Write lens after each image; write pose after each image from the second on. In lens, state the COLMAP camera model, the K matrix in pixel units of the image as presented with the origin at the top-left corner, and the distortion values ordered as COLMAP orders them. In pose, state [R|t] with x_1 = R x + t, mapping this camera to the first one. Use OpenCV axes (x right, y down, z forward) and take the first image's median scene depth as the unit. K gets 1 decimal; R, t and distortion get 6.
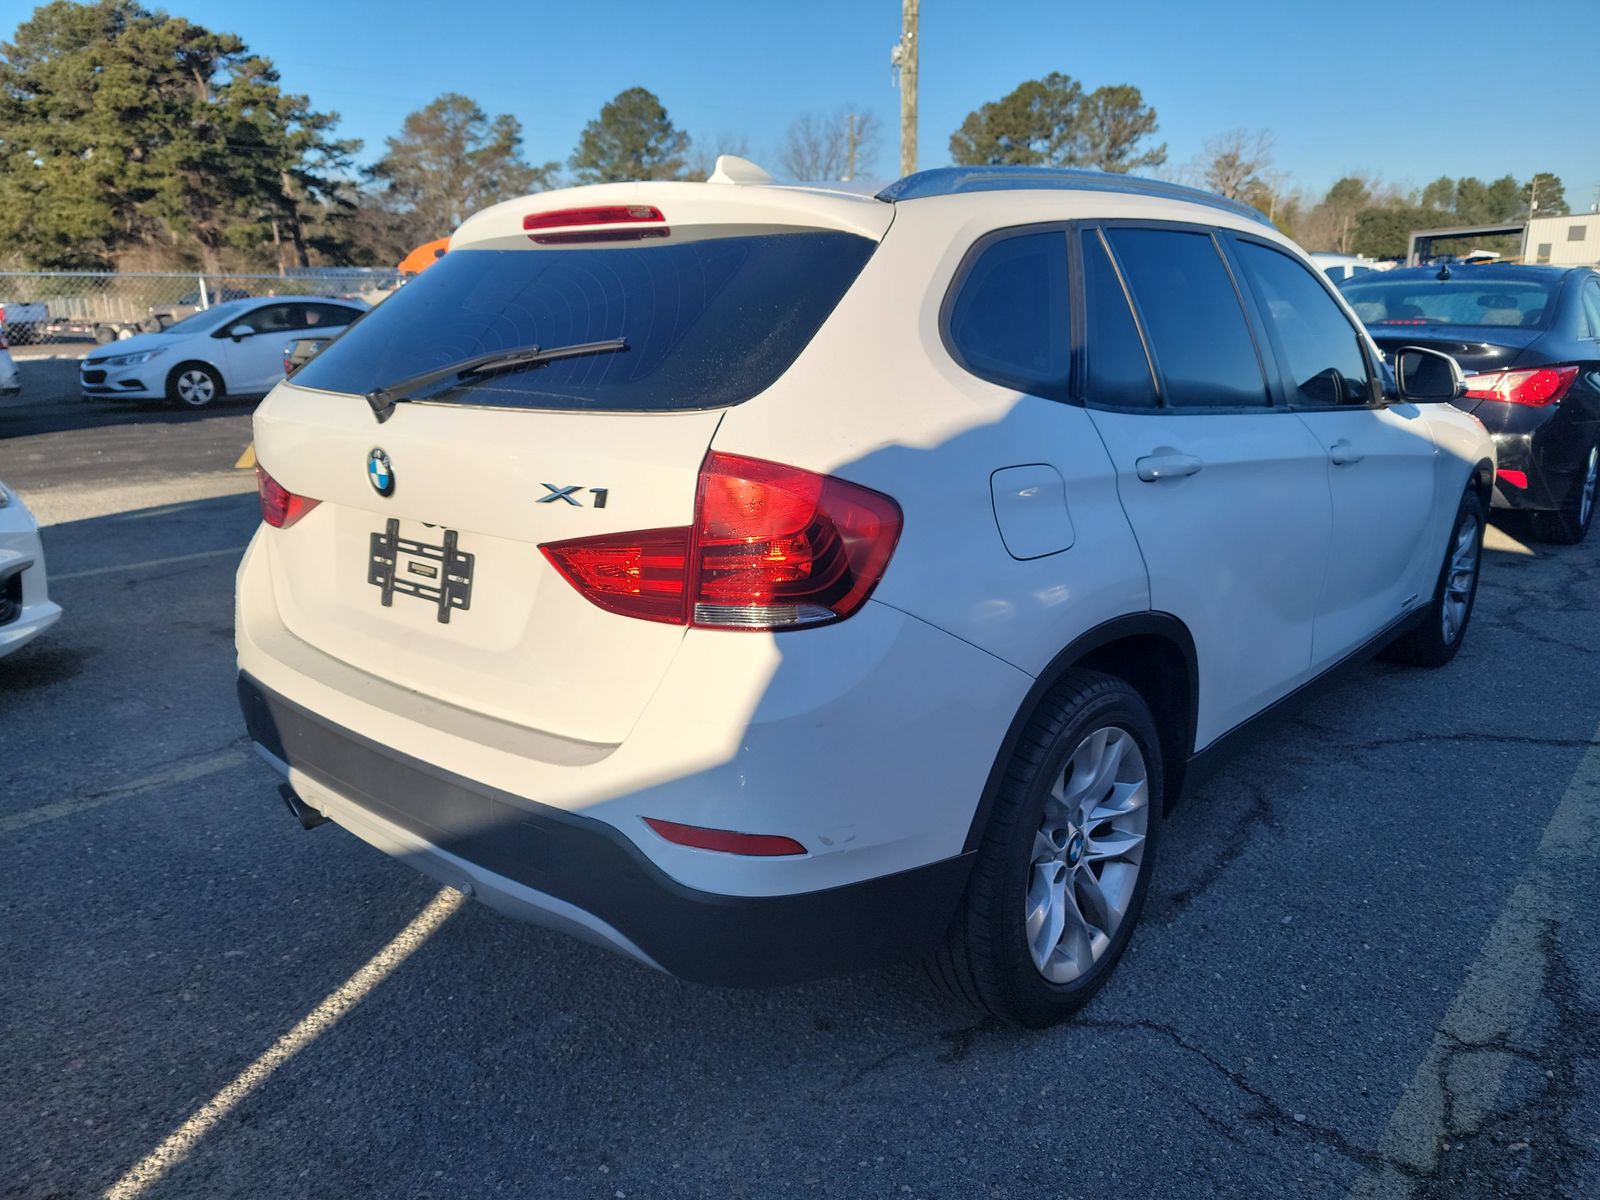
lens RADIAL K [[1132.9, 0, 801.0], [0, 1132.9, 592.0], [0, 0, 1]] dist [0.067279, -0.046983]
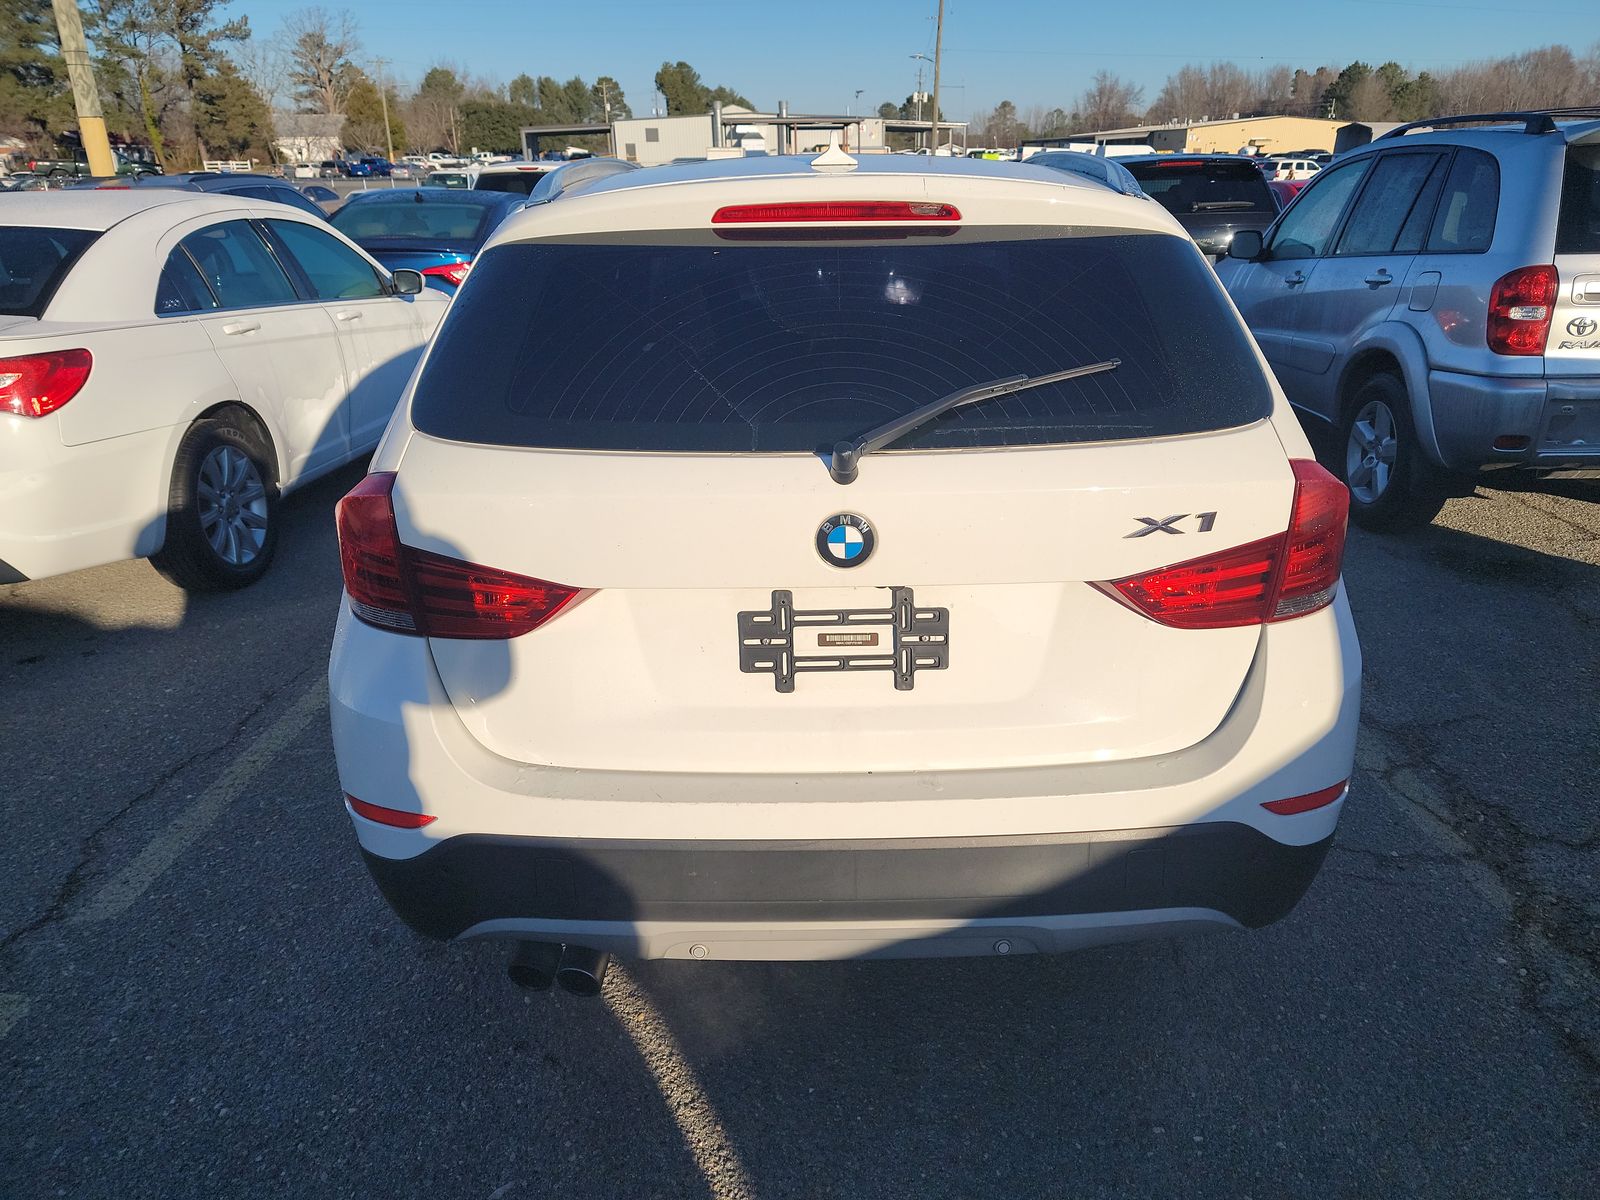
lens RADIAL K [[1111.8, 0, 800.0], [0, 1111.8, 600.0], [0, 0, 1]] dist [0.078276, -0.072439]
pose [[0.759063, -0.231677, 0.608399, -0.862652], [0.170556, 0.972663, 0.157596, -0.187743], [-0.628279, -0.015859, 0.777826, 0.354899]]
